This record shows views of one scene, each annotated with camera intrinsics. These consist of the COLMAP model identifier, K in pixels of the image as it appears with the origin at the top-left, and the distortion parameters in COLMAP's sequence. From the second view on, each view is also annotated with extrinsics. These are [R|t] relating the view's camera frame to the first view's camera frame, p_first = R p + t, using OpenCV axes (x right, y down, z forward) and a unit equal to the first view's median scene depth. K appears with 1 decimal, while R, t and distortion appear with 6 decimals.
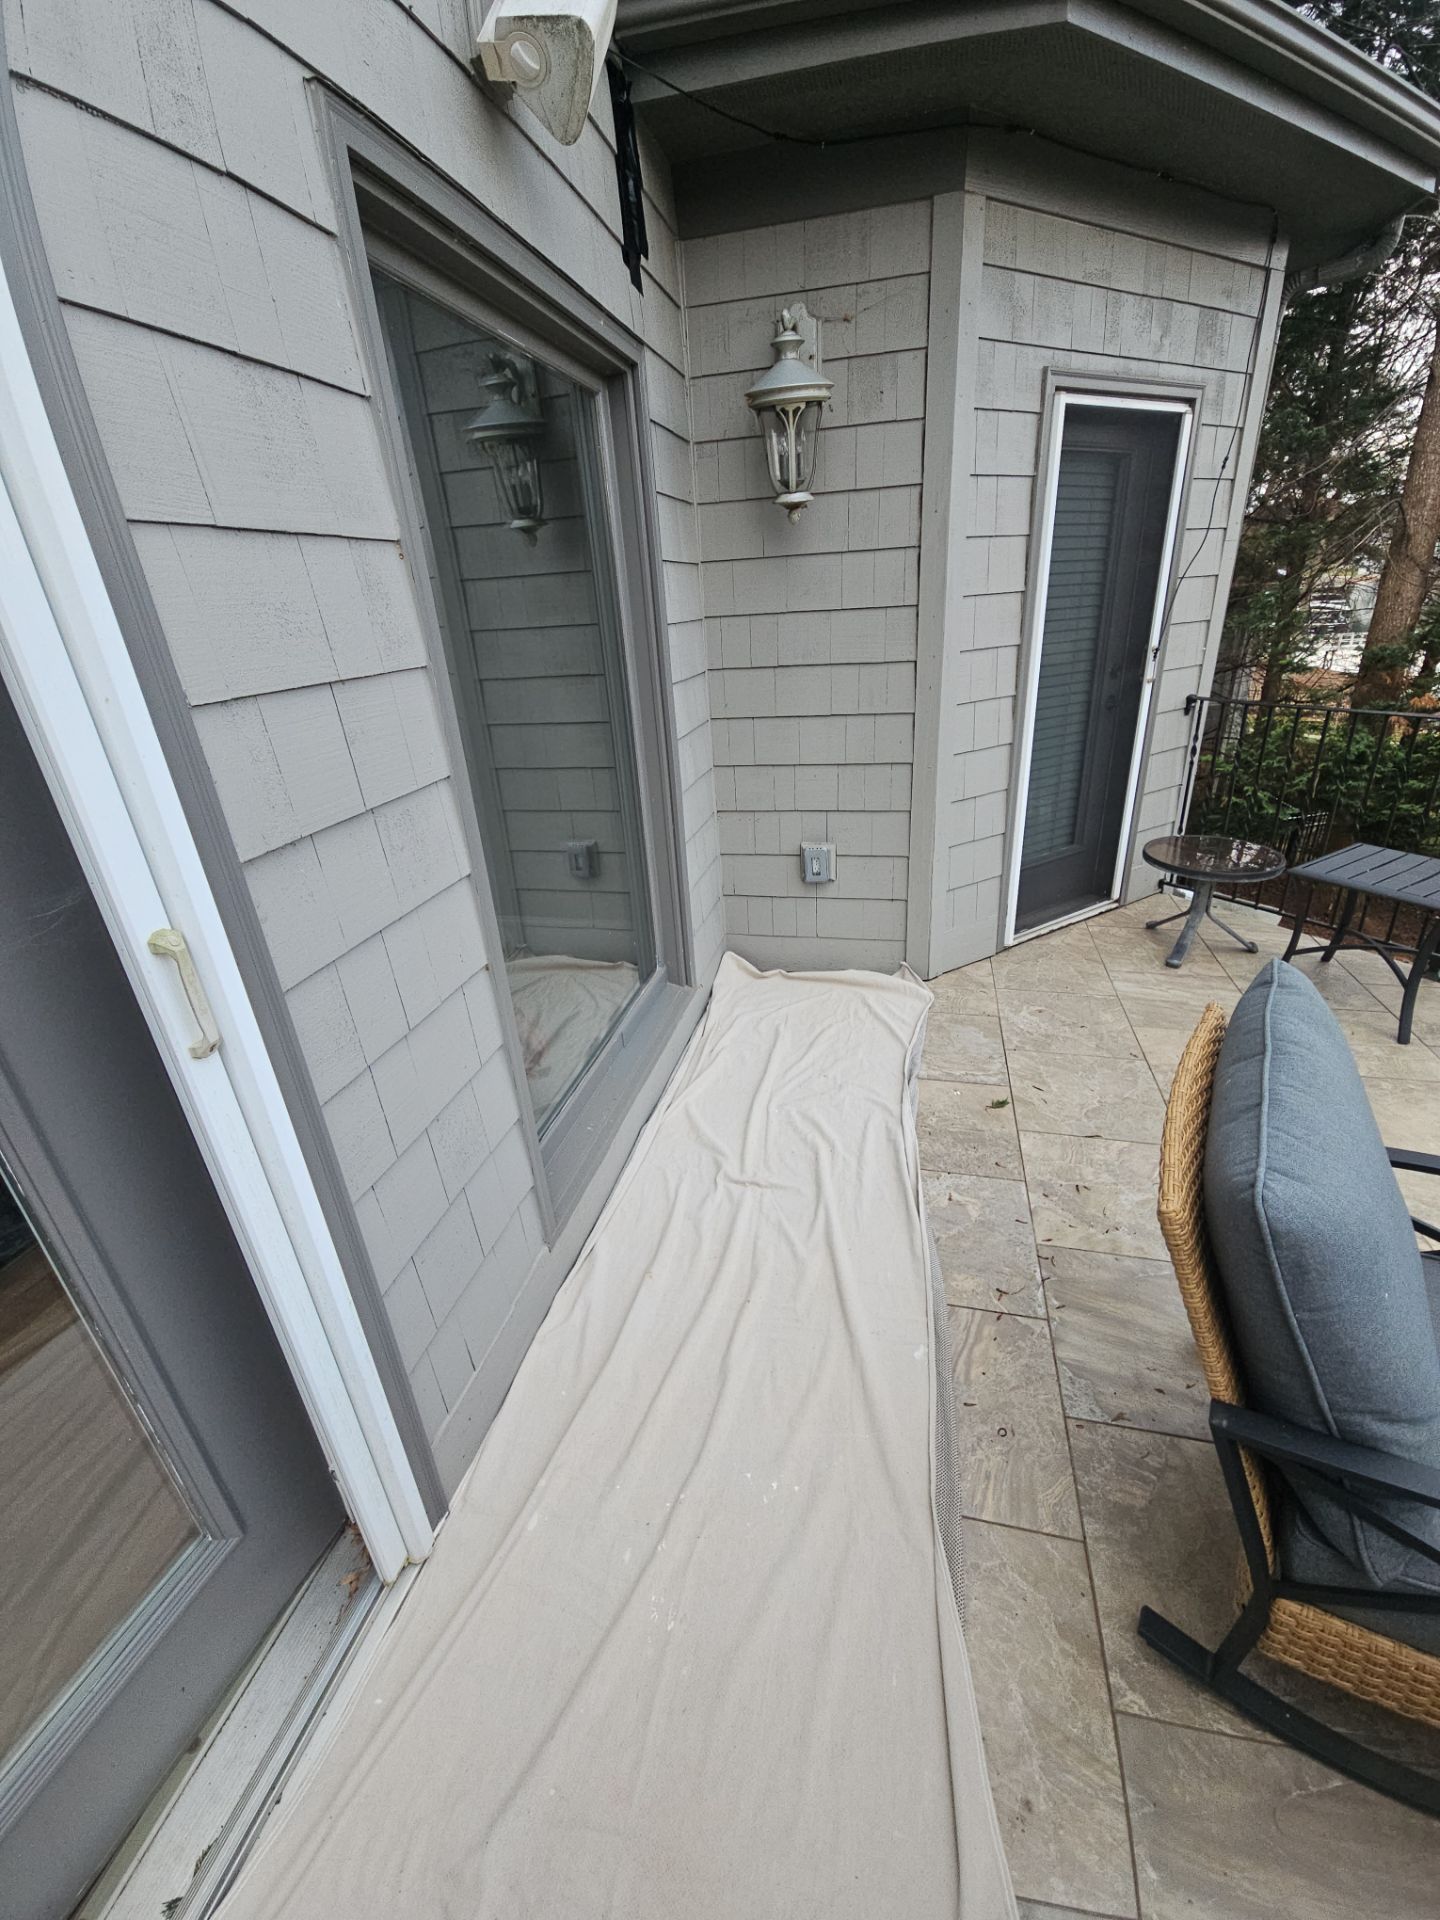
lens RADIAL K [[775.8, 0, 729.7], [0, 775.8, 948.5], [0, 0, 1]] dist [0.015106, -0.009369]
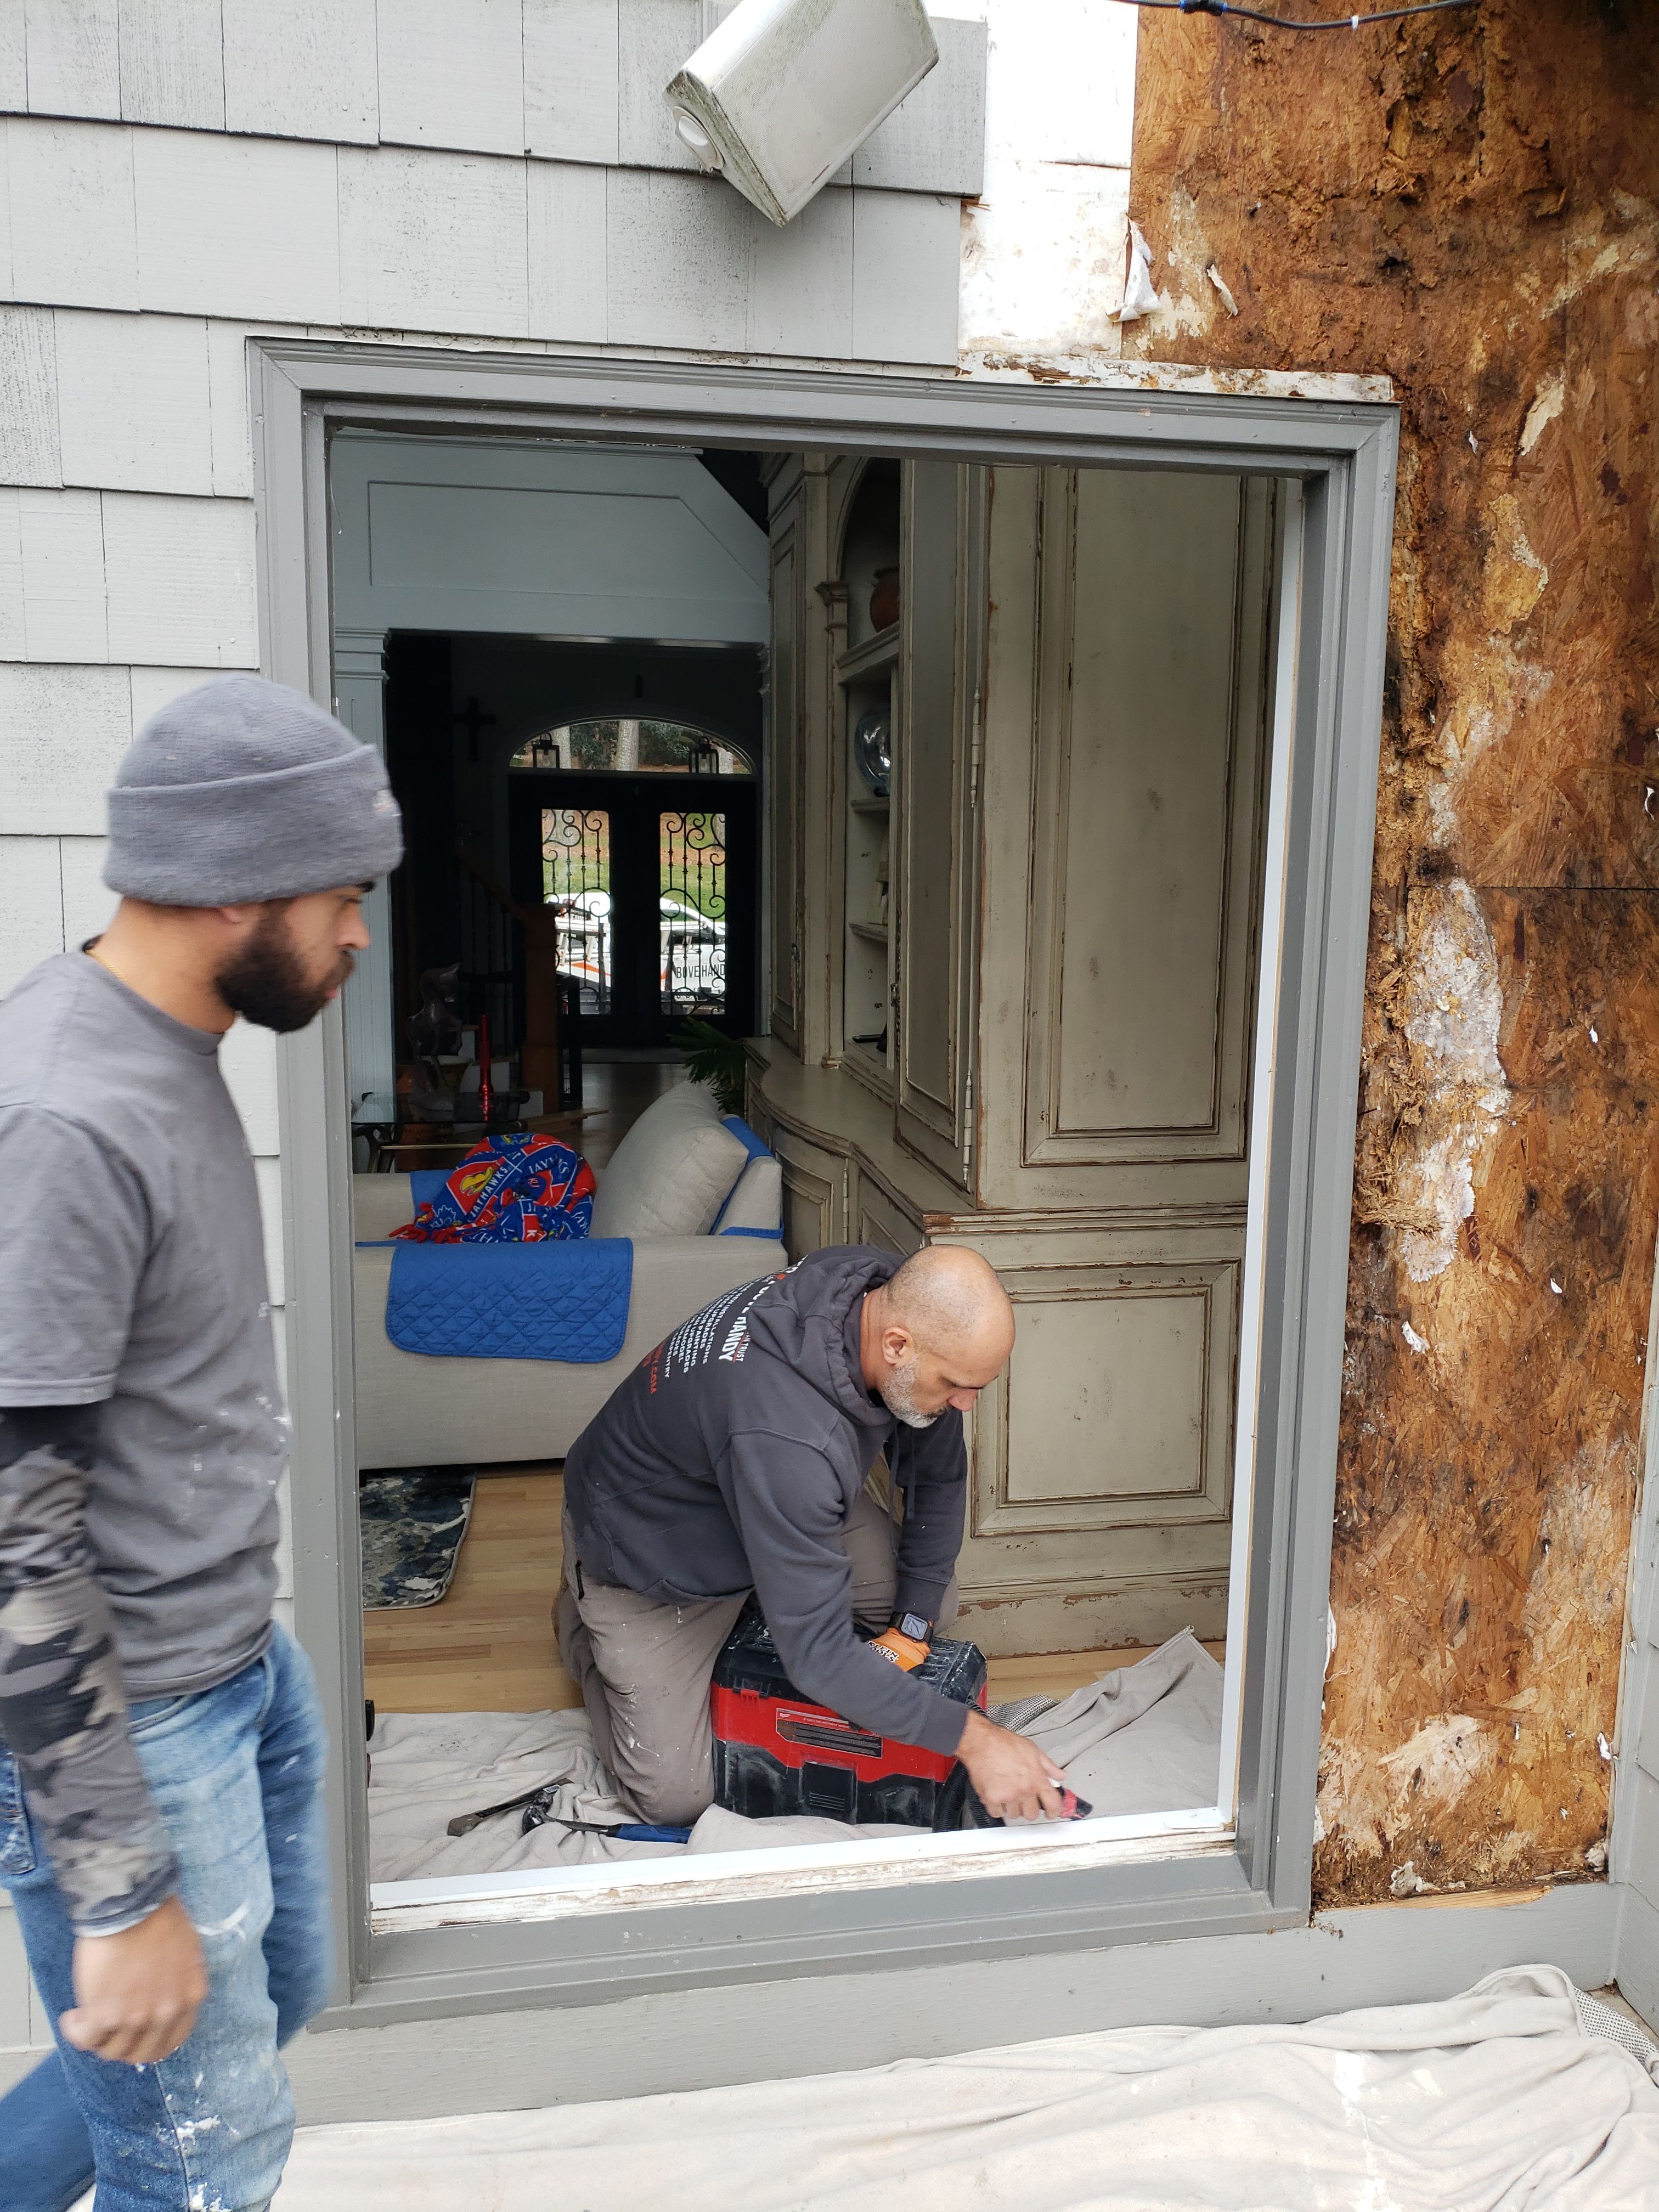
lens RADIAL K [[1725.4, 0, 829.5], [0, 1725.4, 1106.0], [0, 0, 1]] dist [0.015727, 0.007184]
pose [[0.388509, 0.203130, -0.898776, 0.647062], [-0.414336, 0.909738, 0.026505, -0.280494], [0.823035, 0.362098, 0.437605, 0.411452]]
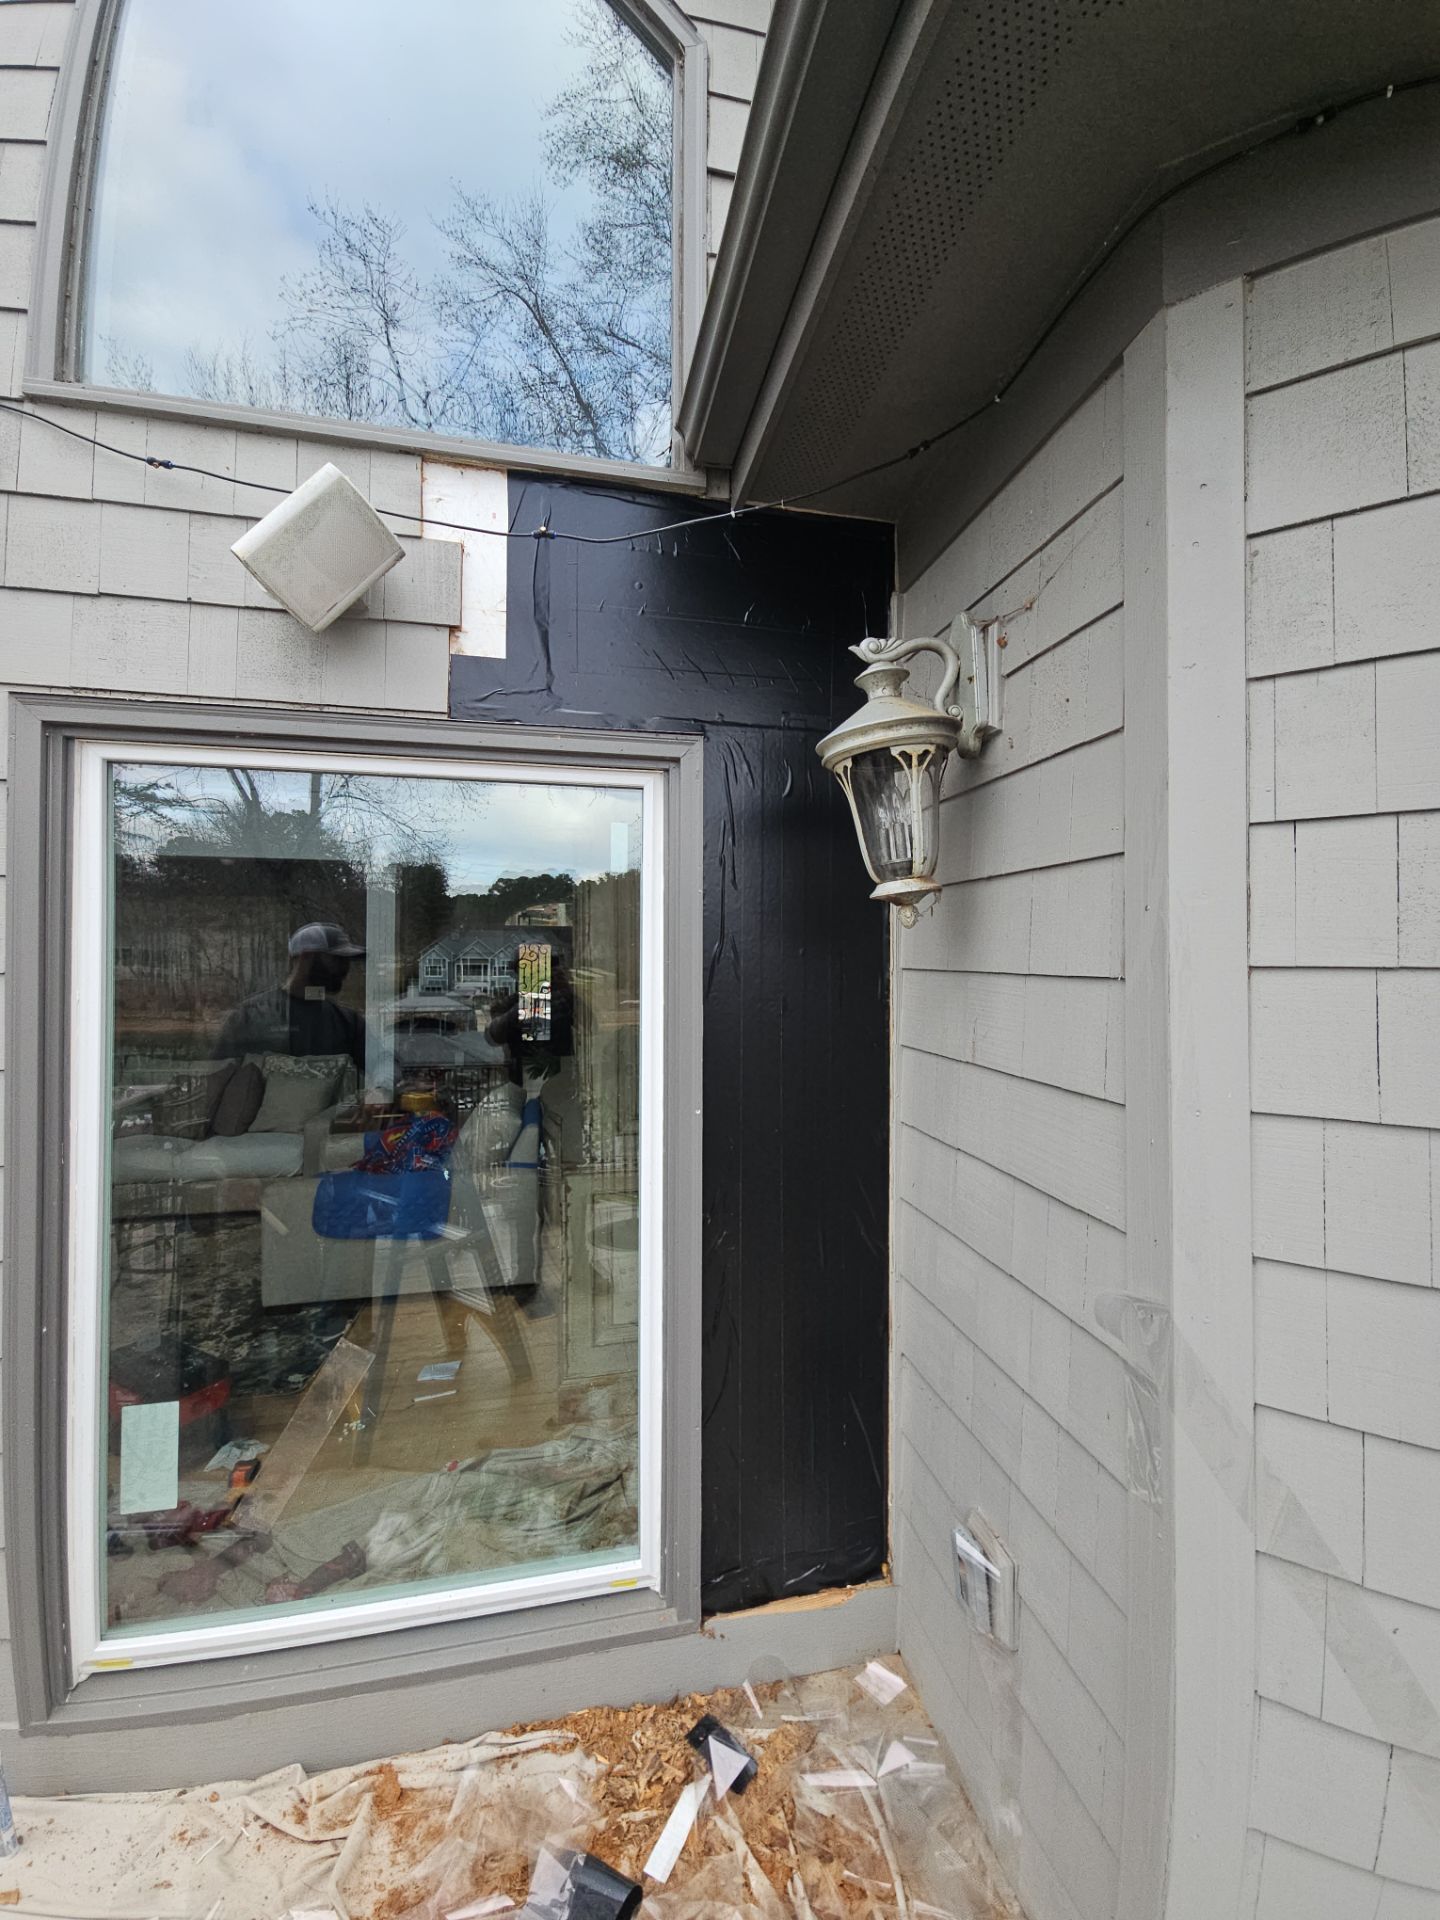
lens RADIAL K [[775.5, 0, 726.5], [0, 775.5, 950.1], [0, 0, 1]] dist [0.011461, -0.008801]
pose [[0.424702, 0.050030, -0.903950, 0.584084], [-0.399448, 0.906385, -0.137507, -0.422679], [0.812447, 0.419480, 0.404928, 0.709579]]
